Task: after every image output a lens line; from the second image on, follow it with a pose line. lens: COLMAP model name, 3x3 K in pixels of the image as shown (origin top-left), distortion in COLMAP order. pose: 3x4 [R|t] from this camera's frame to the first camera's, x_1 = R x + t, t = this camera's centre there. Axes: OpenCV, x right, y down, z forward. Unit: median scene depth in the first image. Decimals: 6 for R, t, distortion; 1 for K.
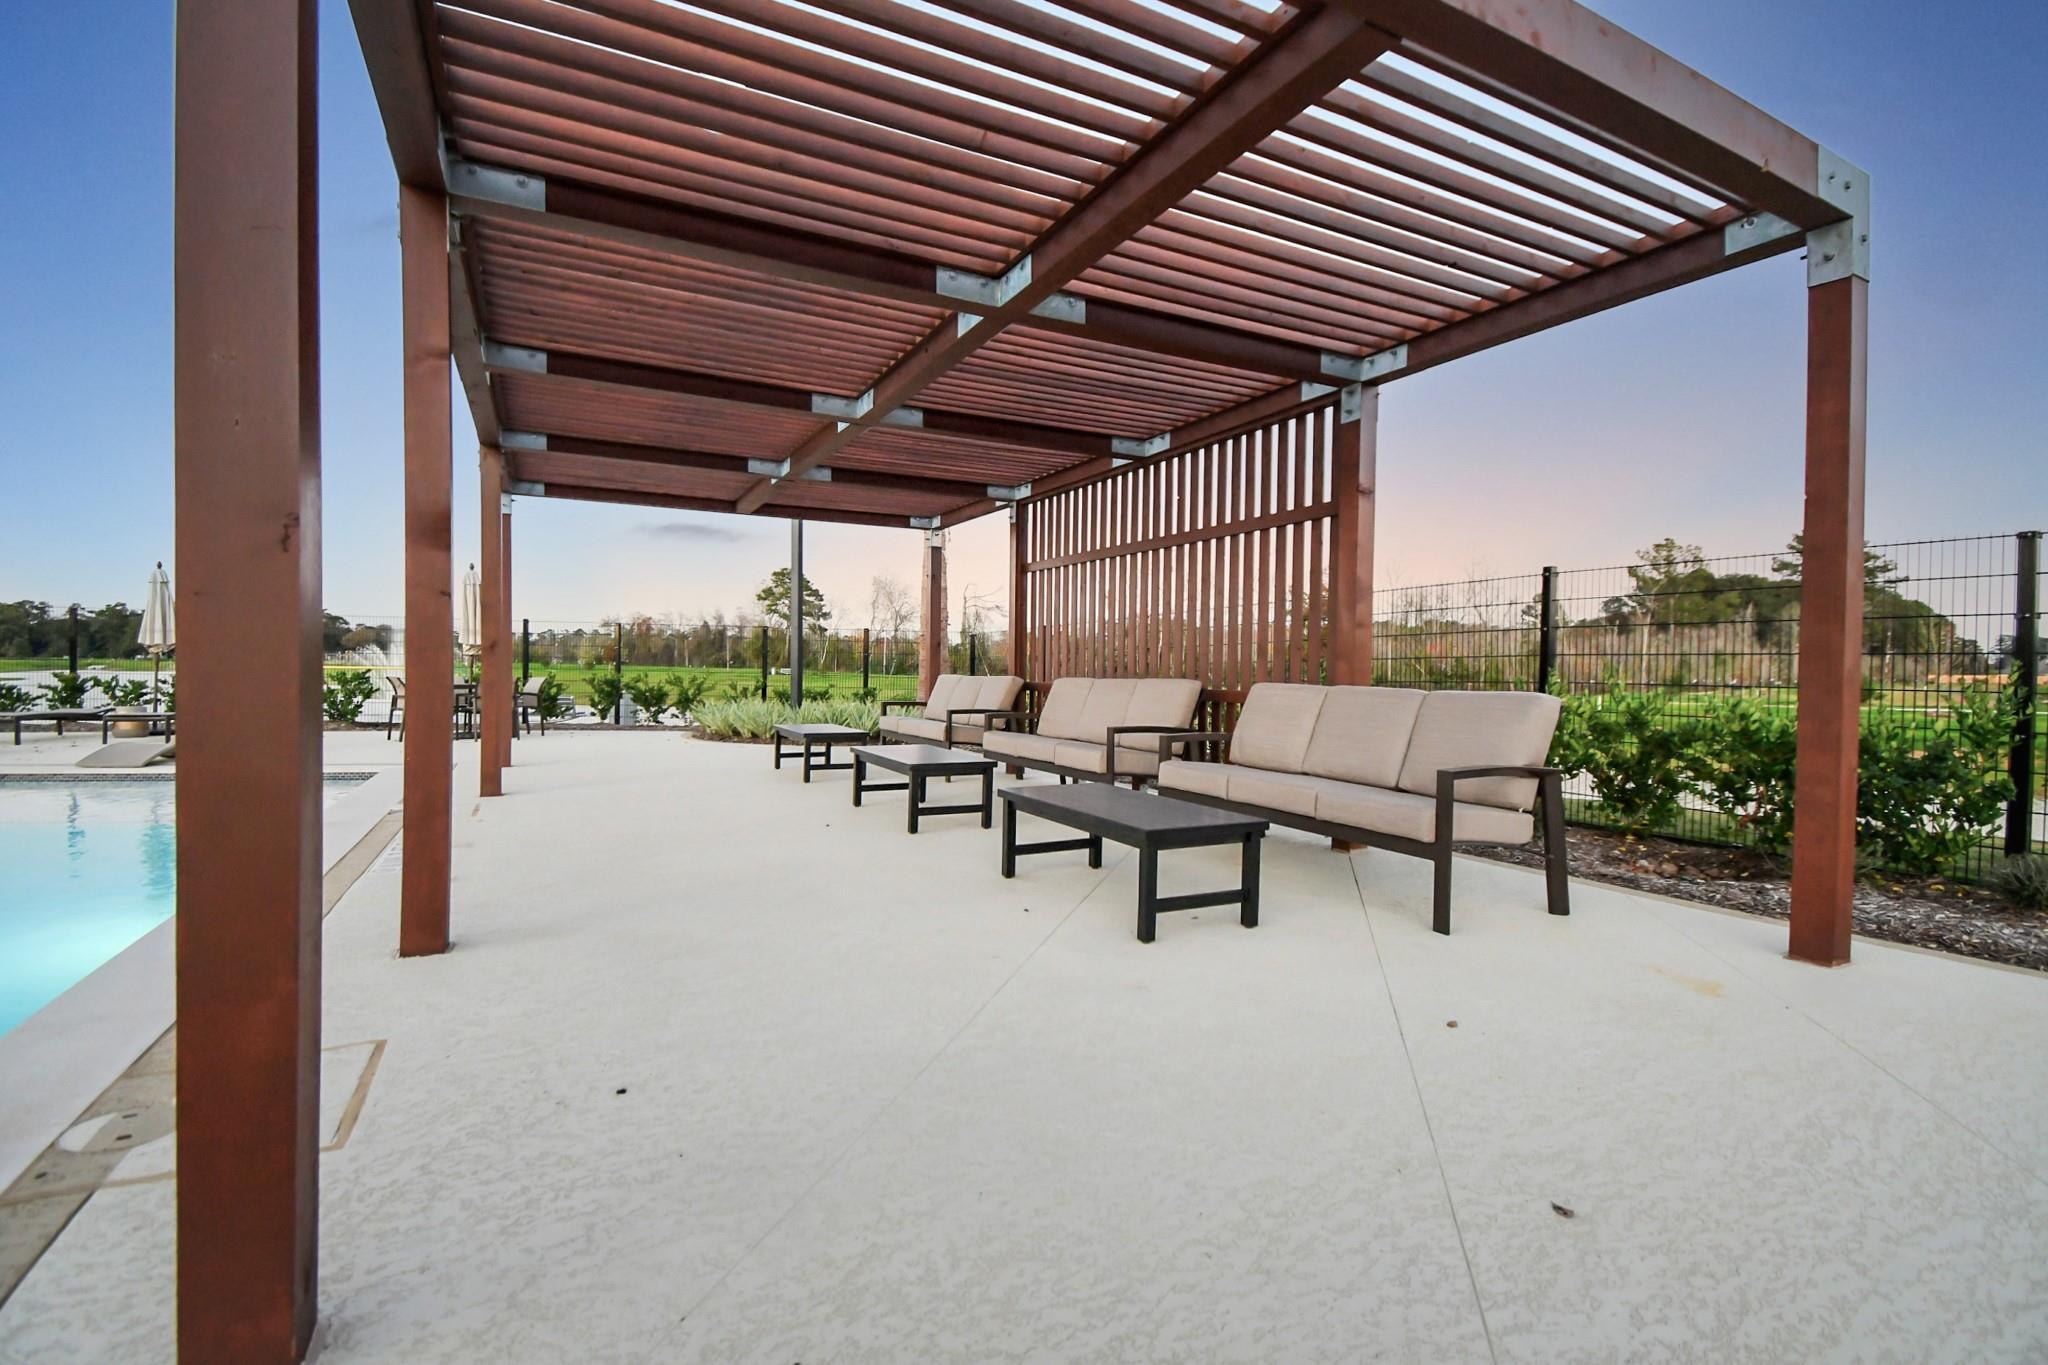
lens RADIAL K [[915.9, 0, 1016.0], [0, 915.9, 670.1], [0, 0, 1]] dist [0.010862, -0.017582]
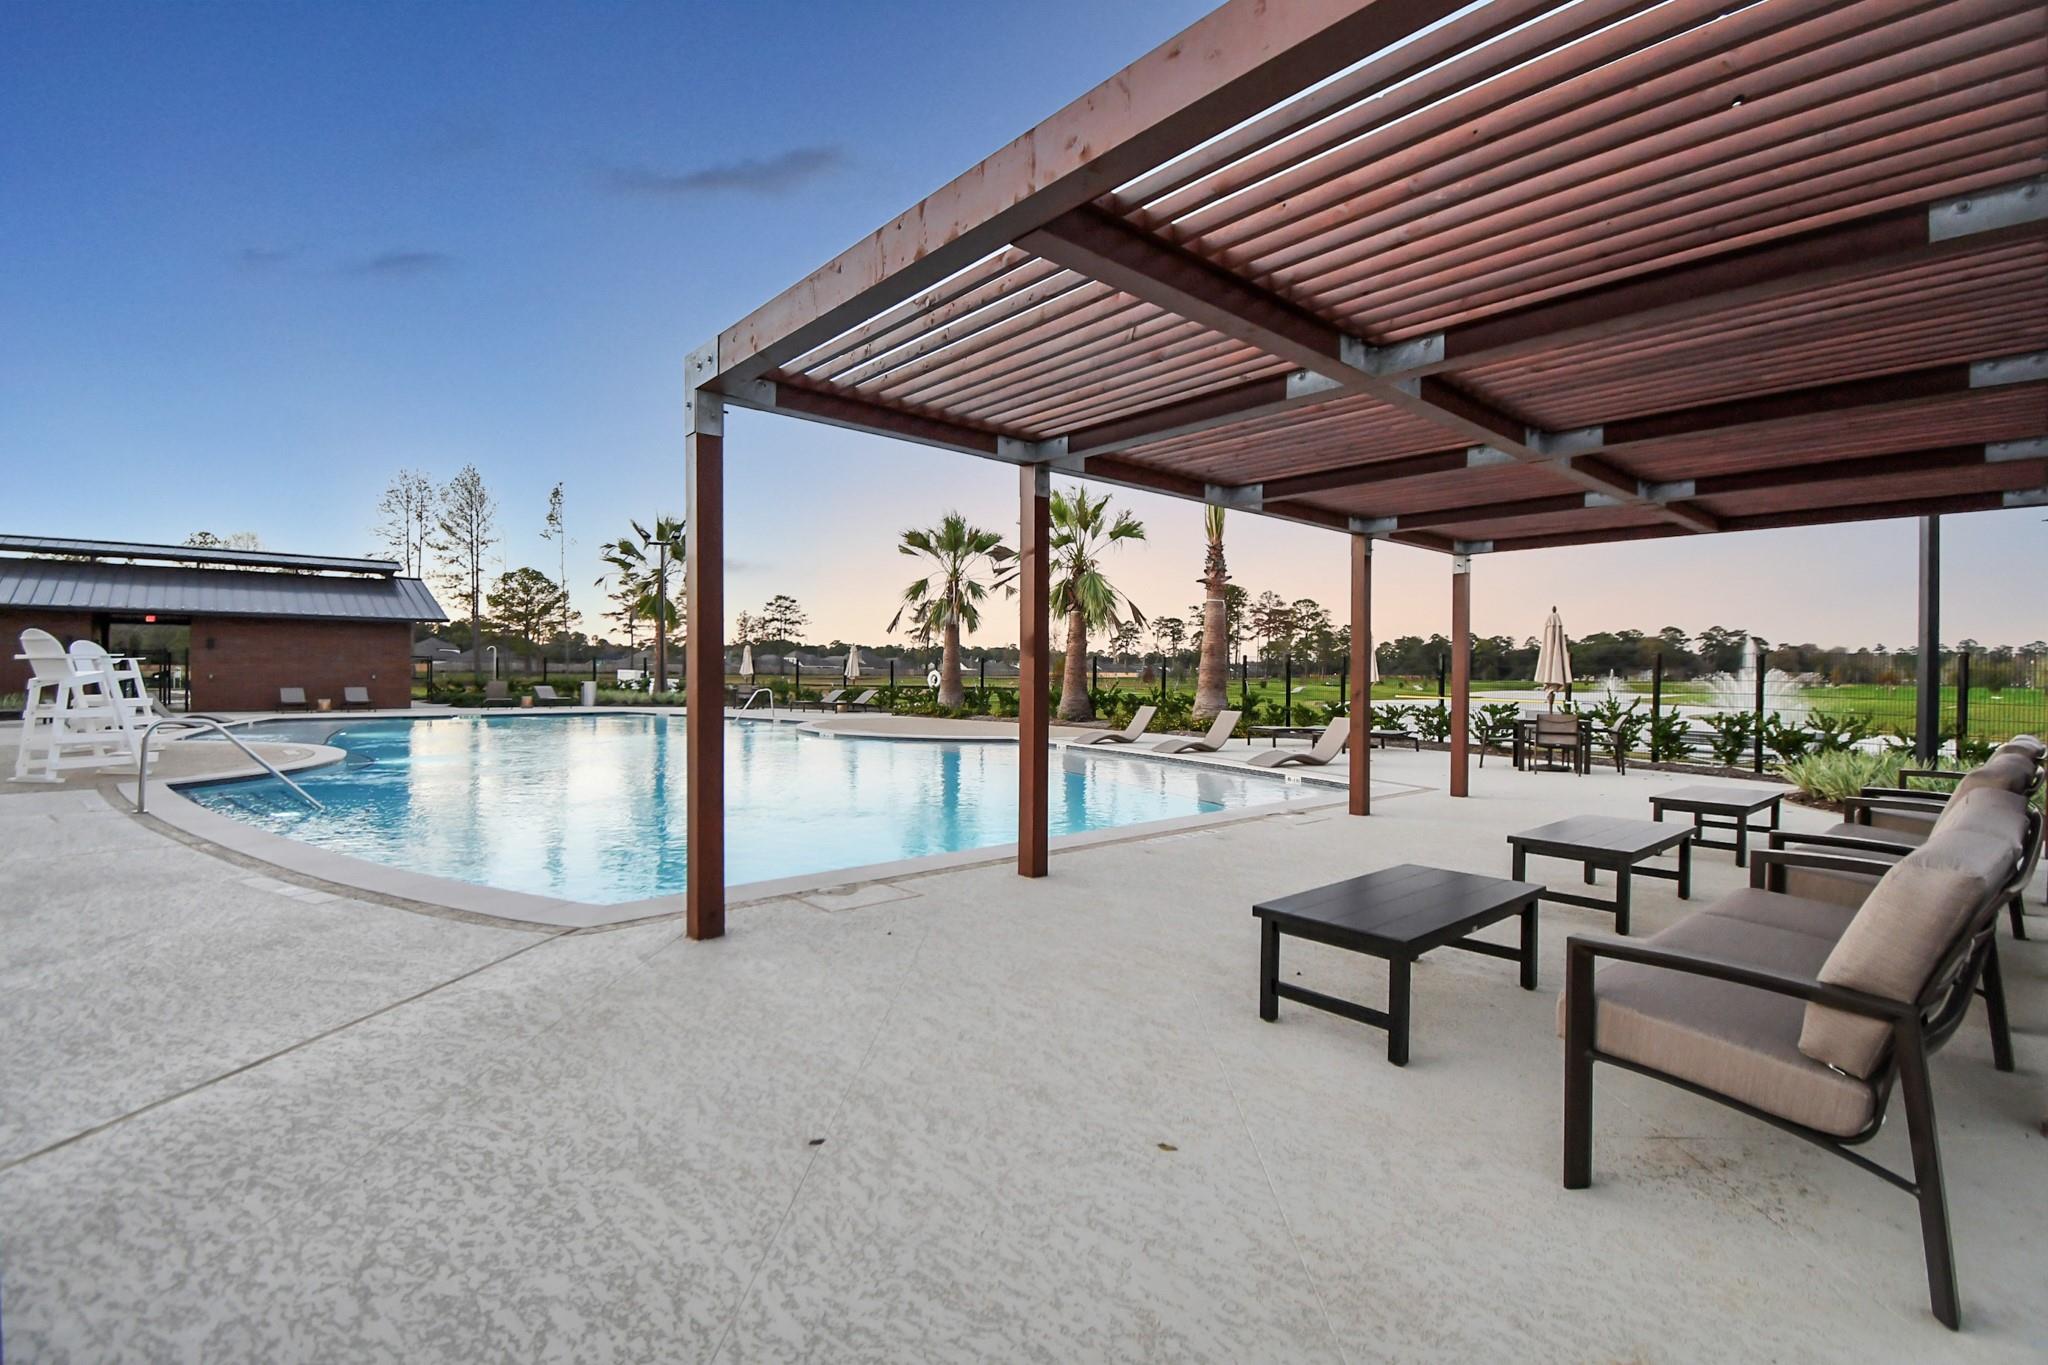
lens RADIAL K [[915.9, 0, 1016.0], [0, 915.9, 670.1], [0, 0, 1]] dist [0.010862, -0.017582]
pose [[0.247782, -0.014969, -0.968700, 0.391427], [-0.007414, 0.999822, -0.017347, -0.025212], [0.968787, 0.011480, 0.247627, 0.175102]]
